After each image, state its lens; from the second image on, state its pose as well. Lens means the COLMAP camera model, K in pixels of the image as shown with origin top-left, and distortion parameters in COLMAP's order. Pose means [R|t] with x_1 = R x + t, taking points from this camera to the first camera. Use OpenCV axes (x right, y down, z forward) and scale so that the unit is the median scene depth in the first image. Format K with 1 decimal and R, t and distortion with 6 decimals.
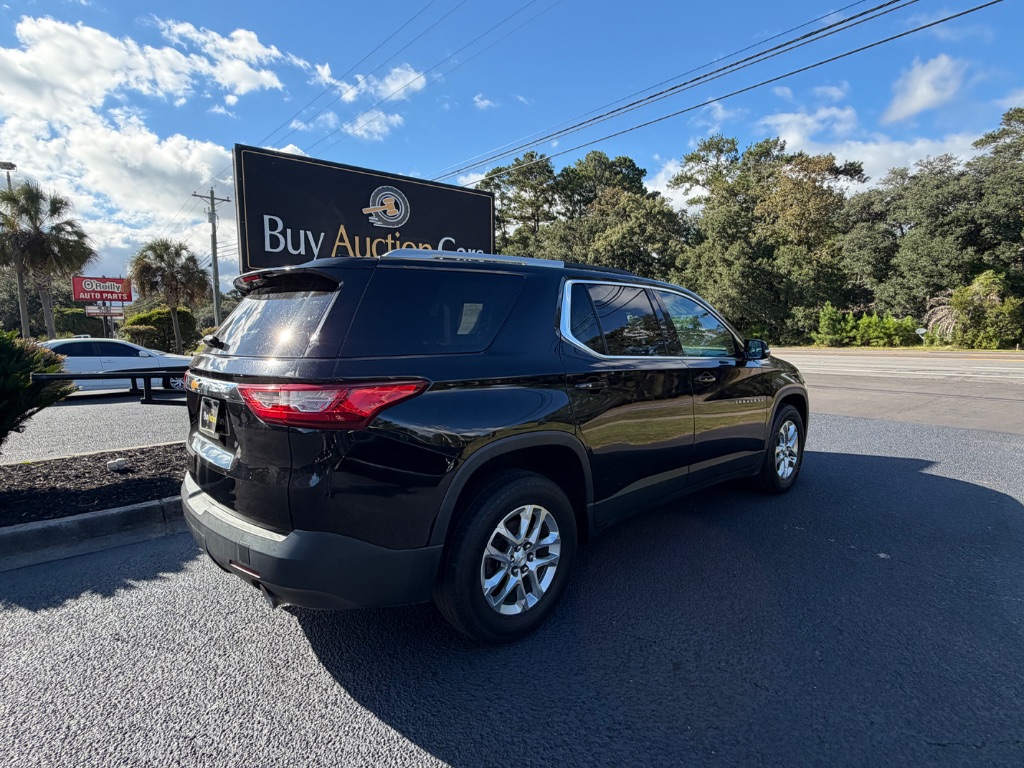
lens RADIAL K [[523.3, 0, 518.4], [0, 523.3, 384.1], [0, 0, 1]] dist [0.011202, -0.005091]
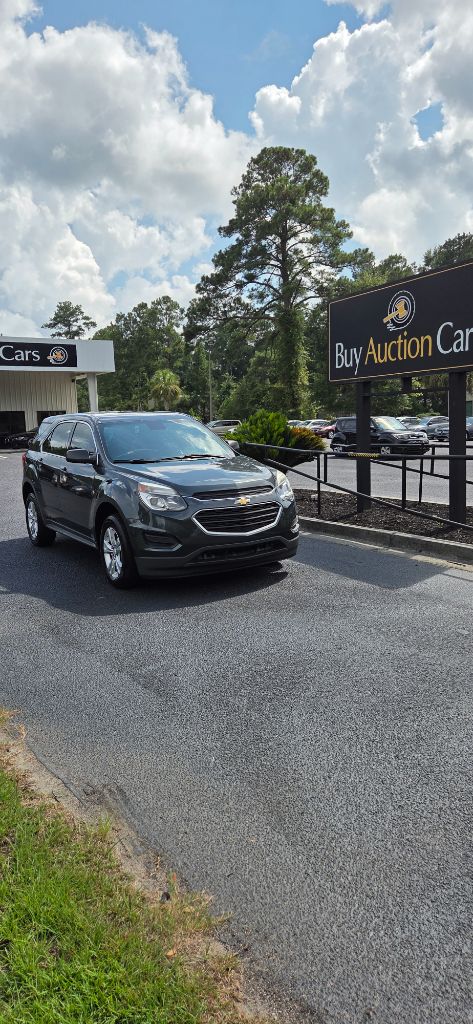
lens RADIAL K [[689.1, 0, 230.0], [0, 689.1, 510.6], [0, 0, 1]] dist [0.053287, -0.010754]
pose [[-0.179179, 0.139295, -0.973905, 0.179205], [-0.062454, 0.986319, 0.152561, -0.016268], [0.981832, 0.088160, -0.168028, 0.126369]]
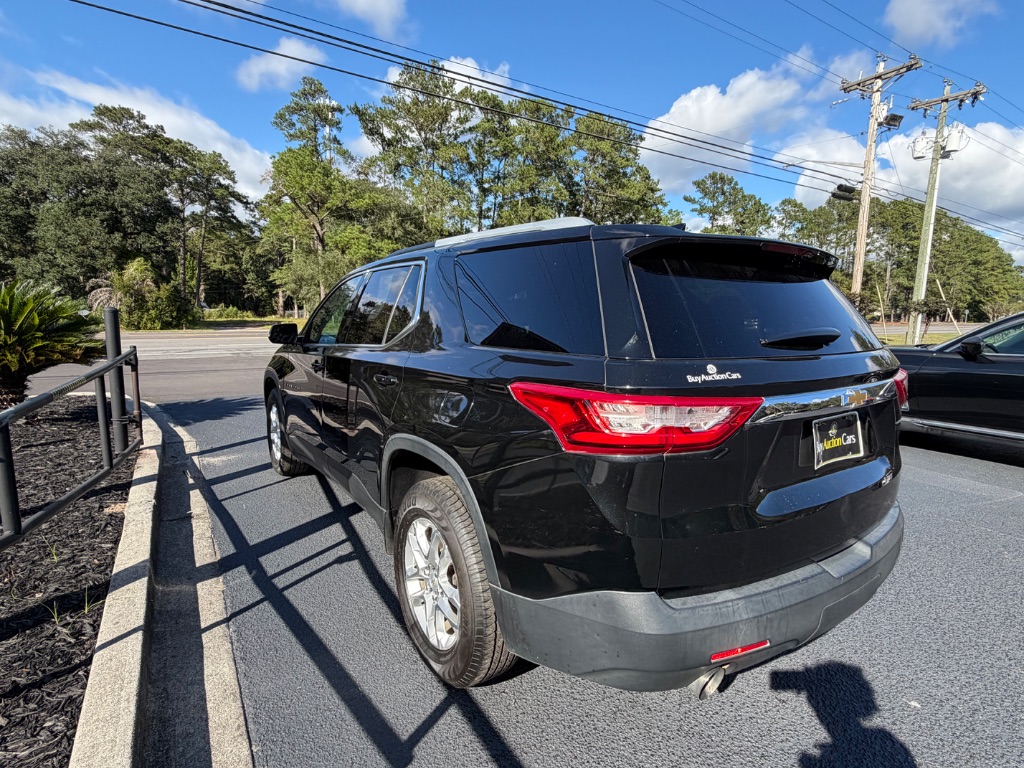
lens RADIAL K [[526.5, 0, 509.2], [0, 526.5, 377.6], [0, 0, 1]] dist [0.005900, 0.001166]
pose [[0.163338, -0.108983, 0.980532, -0.076182], [0.086029, 0.991667, 0.095889, -0.007484], [-0.982812, 0.068692, 0.171353, 0.065861]]
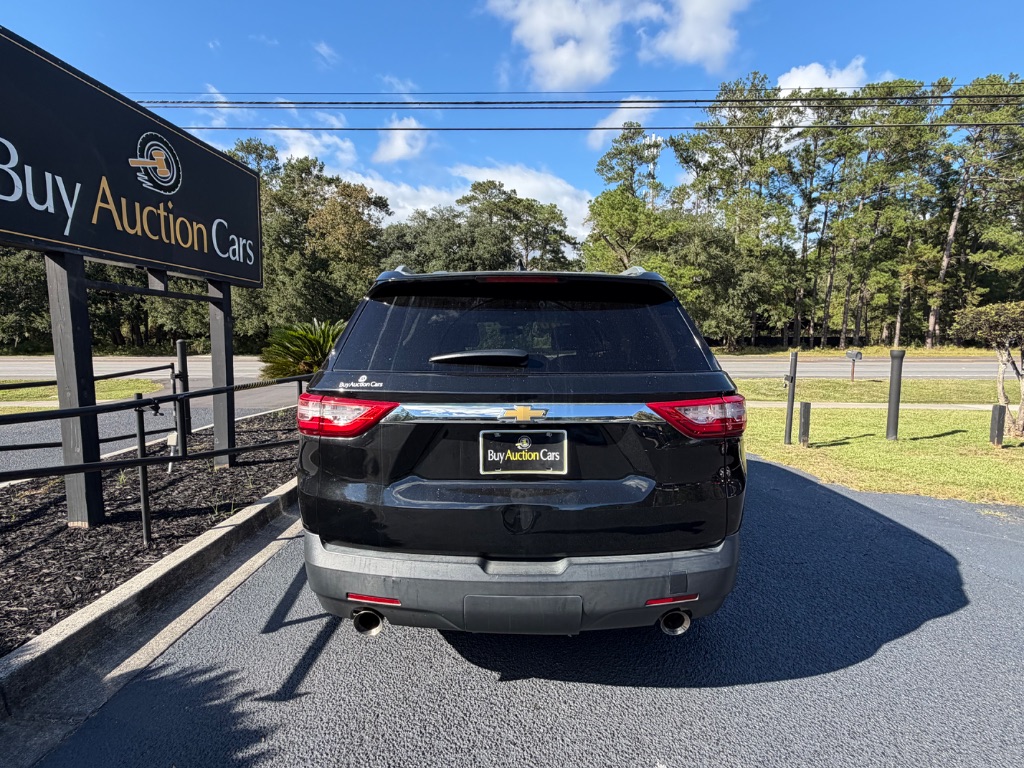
lens RADIAL K [[523.3, 0, 511.3], [0, 523.3, 382.5], [0, 0, 1]] dist [0.011202, -0.005091]
pose [[0.679691, -0.051911, 0.731659, -0.062193], [0.067019, 0.997715, 0.008528, -0.002629], [-0.730430, 0.043239, 0.681617, 0.025437]]
